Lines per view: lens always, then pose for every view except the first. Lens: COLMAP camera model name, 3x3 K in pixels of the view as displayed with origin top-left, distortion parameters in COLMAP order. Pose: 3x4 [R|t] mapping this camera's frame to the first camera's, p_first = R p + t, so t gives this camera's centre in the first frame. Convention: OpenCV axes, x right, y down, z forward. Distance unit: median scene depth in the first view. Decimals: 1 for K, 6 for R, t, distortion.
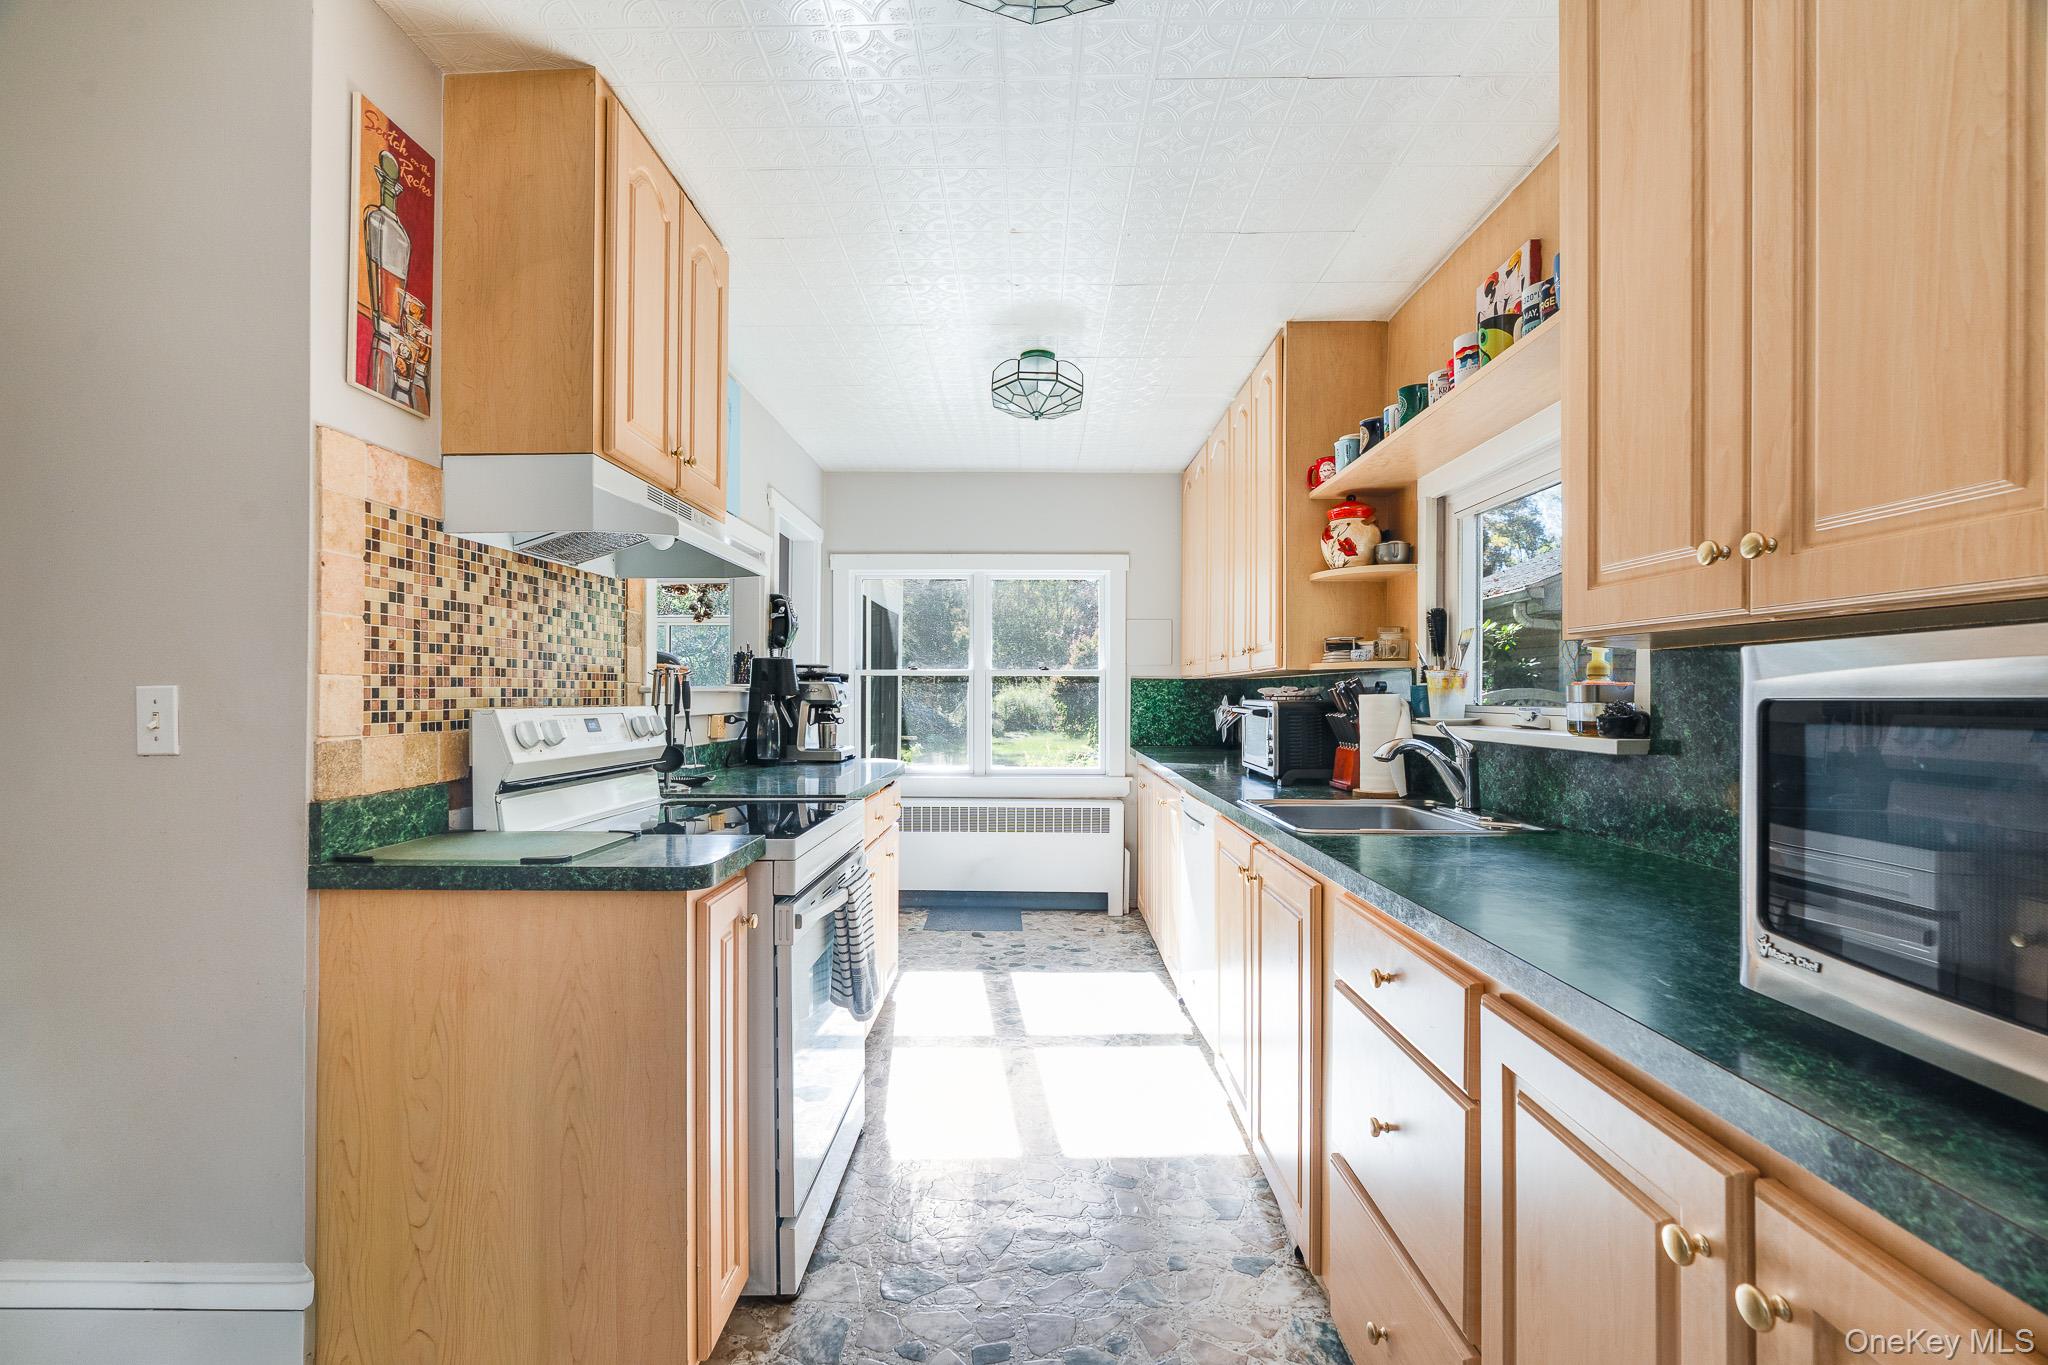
lens RADIAL K [[929.5, 0, 1023.5], [0, 929.5, 688.4], [0, 0, 1]] dist [-0.000183, -0.000011]
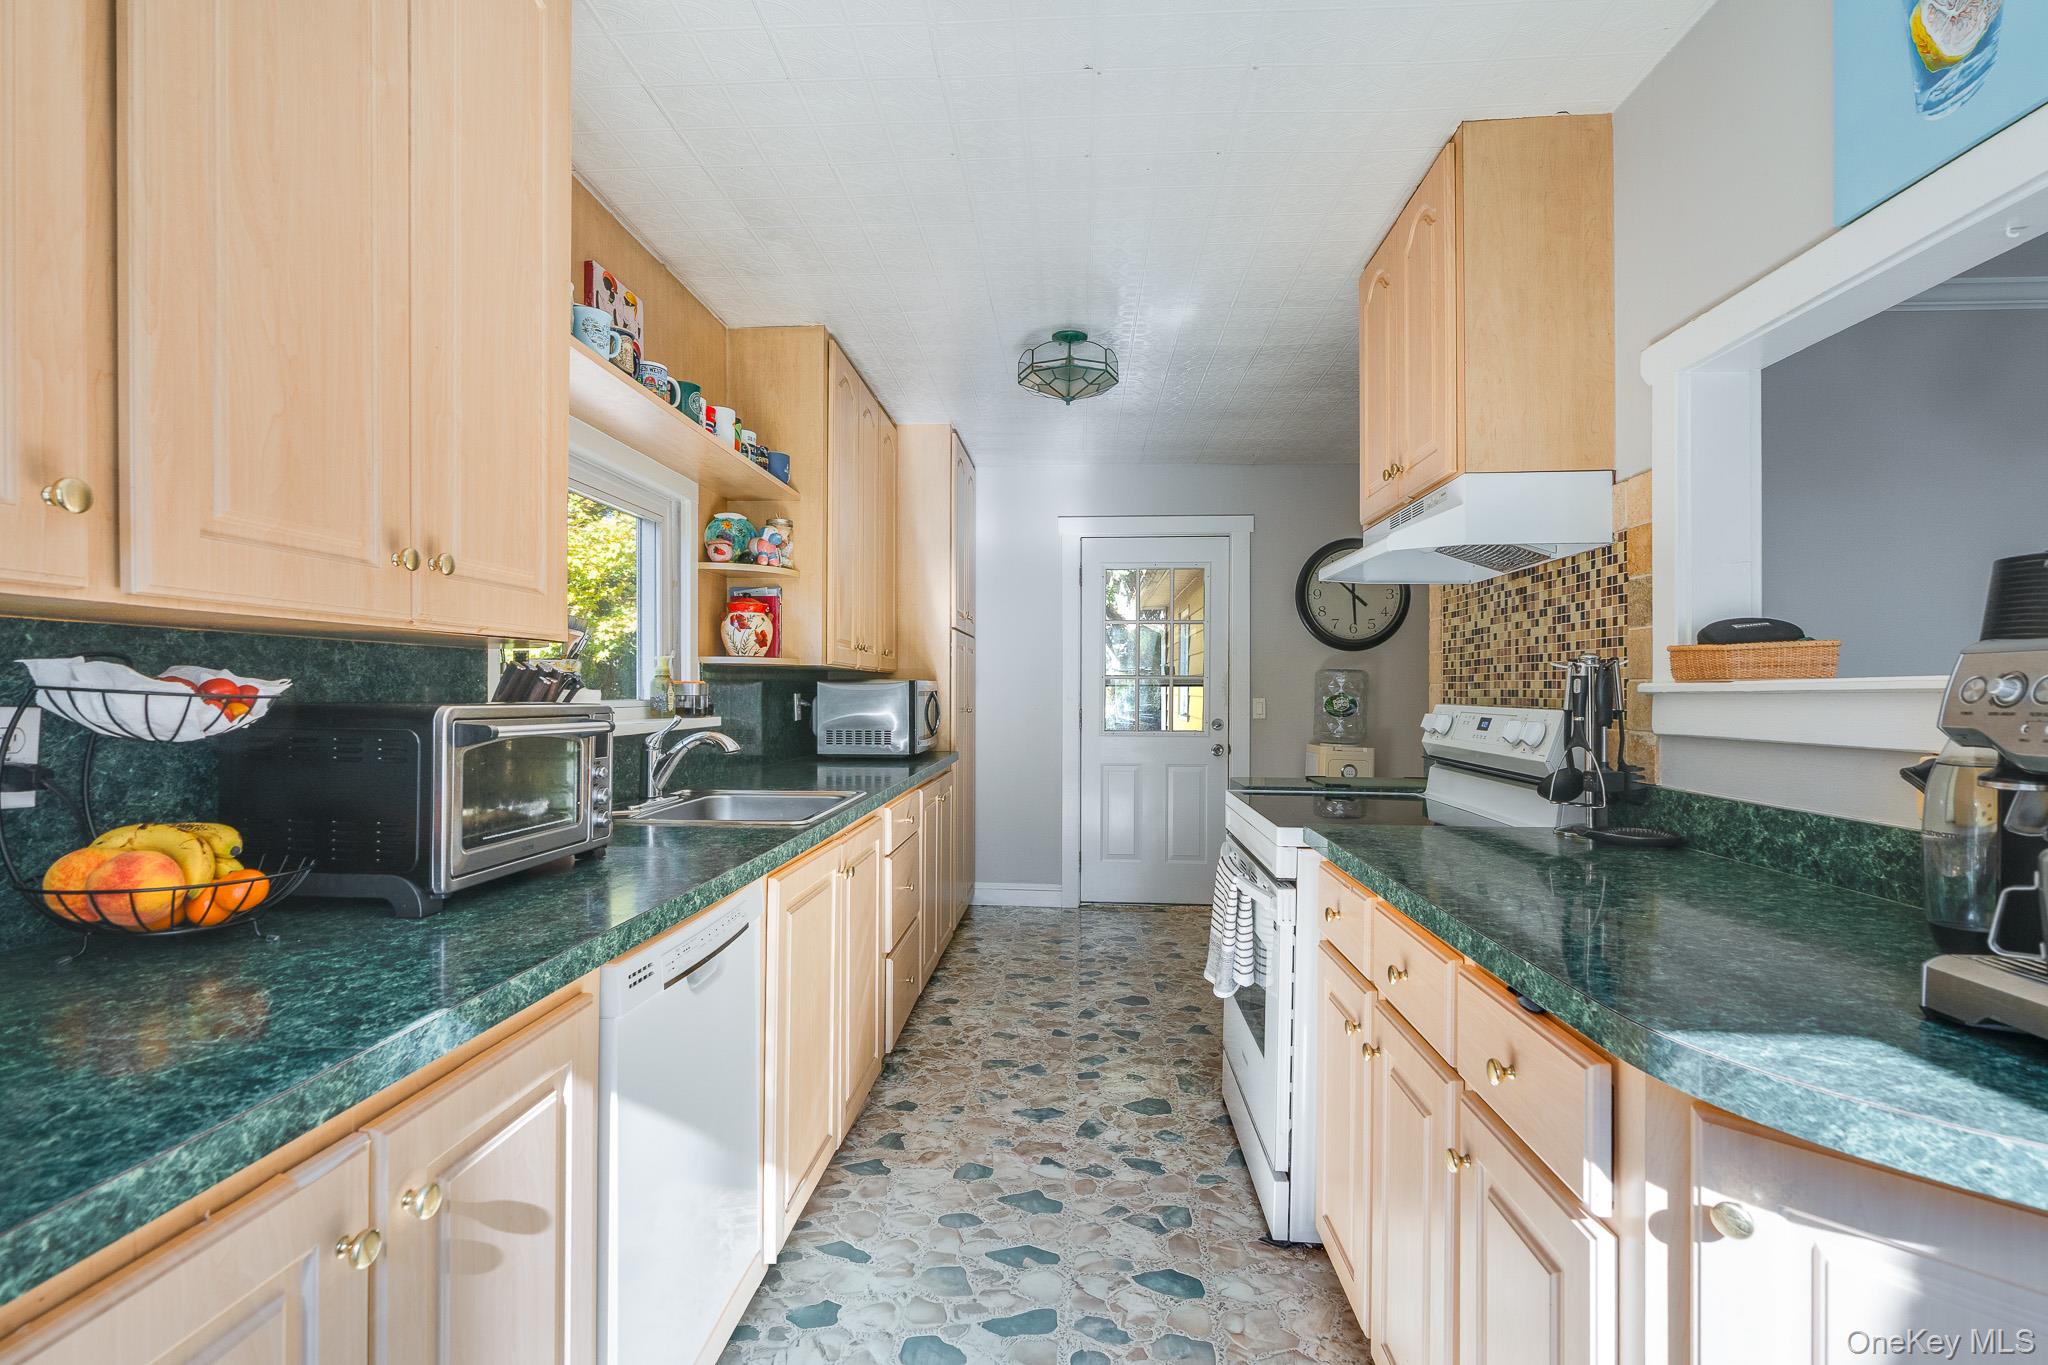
lens RADIAL K [[929.5, 0, 1022.8], [0, 929.5, 686.3], [0, 0, 1]] dist [-0.000183, -0.000011]
pose [[-0.997860, -0.019216, 0.062494, -0.011700], [-0.019765, 0.999771, -0.008186, 0.016137], [-0.062323, -0.009403, -0.998012, 2.051433]]
